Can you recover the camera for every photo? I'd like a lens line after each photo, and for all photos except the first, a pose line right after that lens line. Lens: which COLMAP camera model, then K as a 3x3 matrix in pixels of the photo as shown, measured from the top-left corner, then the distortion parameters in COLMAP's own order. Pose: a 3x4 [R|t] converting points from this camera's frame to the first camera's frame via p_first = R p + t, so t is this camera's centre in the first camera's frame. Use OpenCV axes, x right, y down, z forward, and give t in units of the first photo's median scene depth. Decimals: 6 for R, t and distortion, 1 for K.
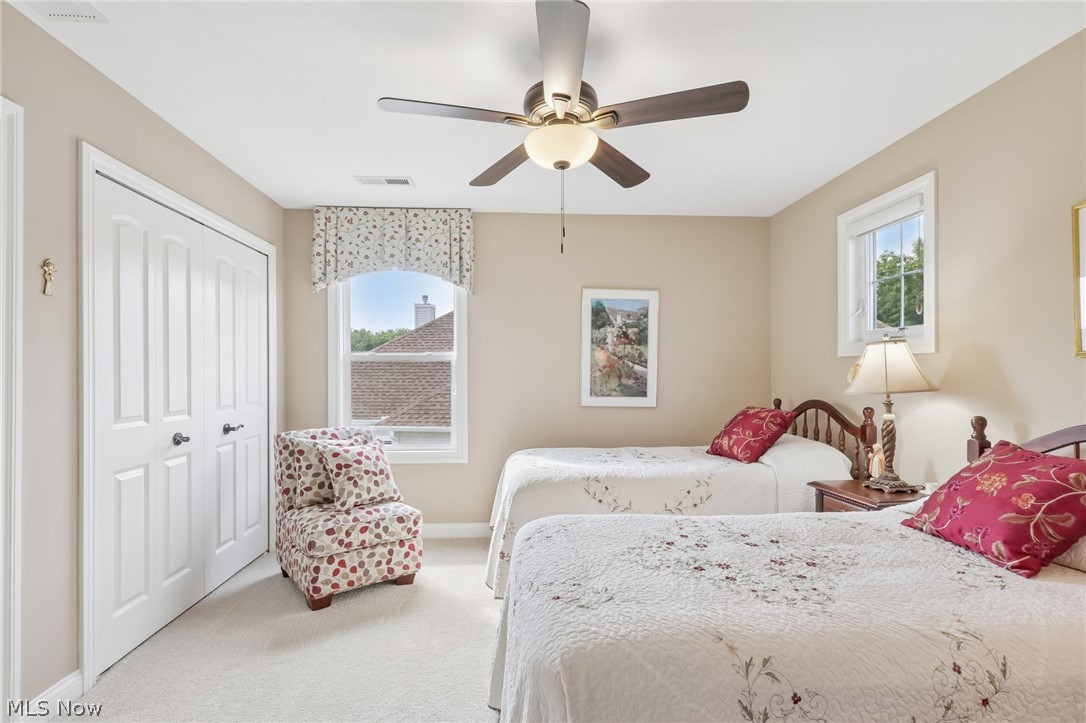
lens RADIAL K [[513.5, 0, 540.9], [0, 513.5, 372.3], [0, 0, 1]] dist [-0.001630, 0.000129]
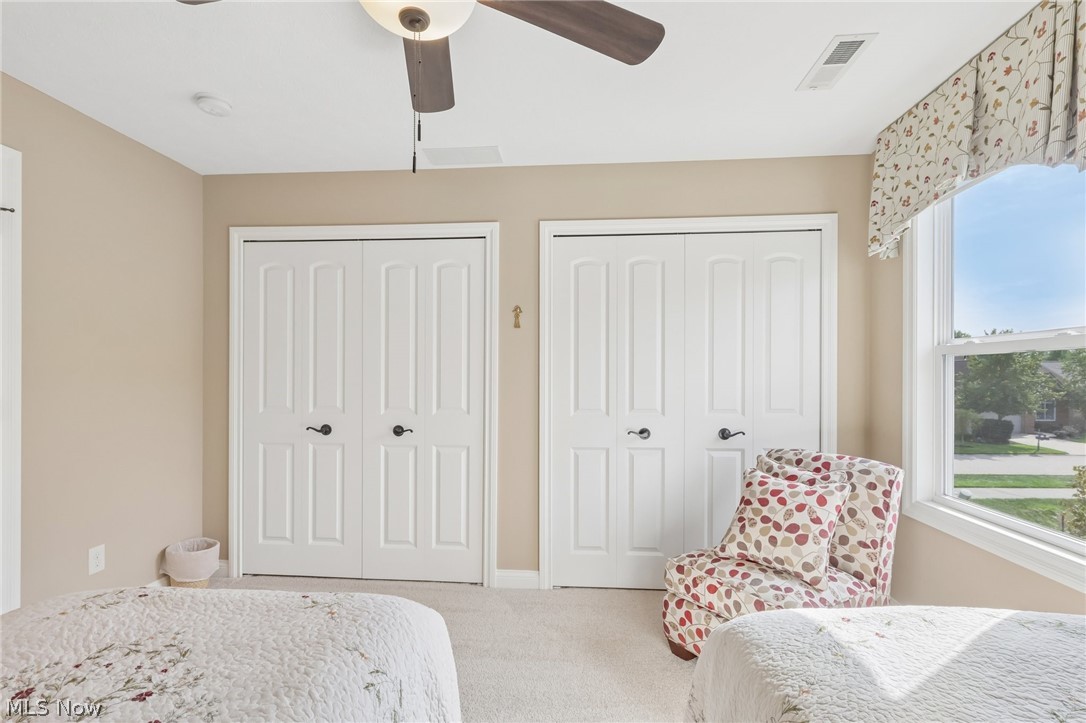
lens RADIAL K [[513.5, 0, 540.9], [0, 513.5, 372.3], [0, 0, 1]] dist [-0.001630, 0.000129]
pose [[-0.155571, -0.004007, -0.987817, 0.403059], [0.003543, 0.999983, -0.004615, -0.001062], [0.987818, -0.004218, -0.155554, 0.837902]]
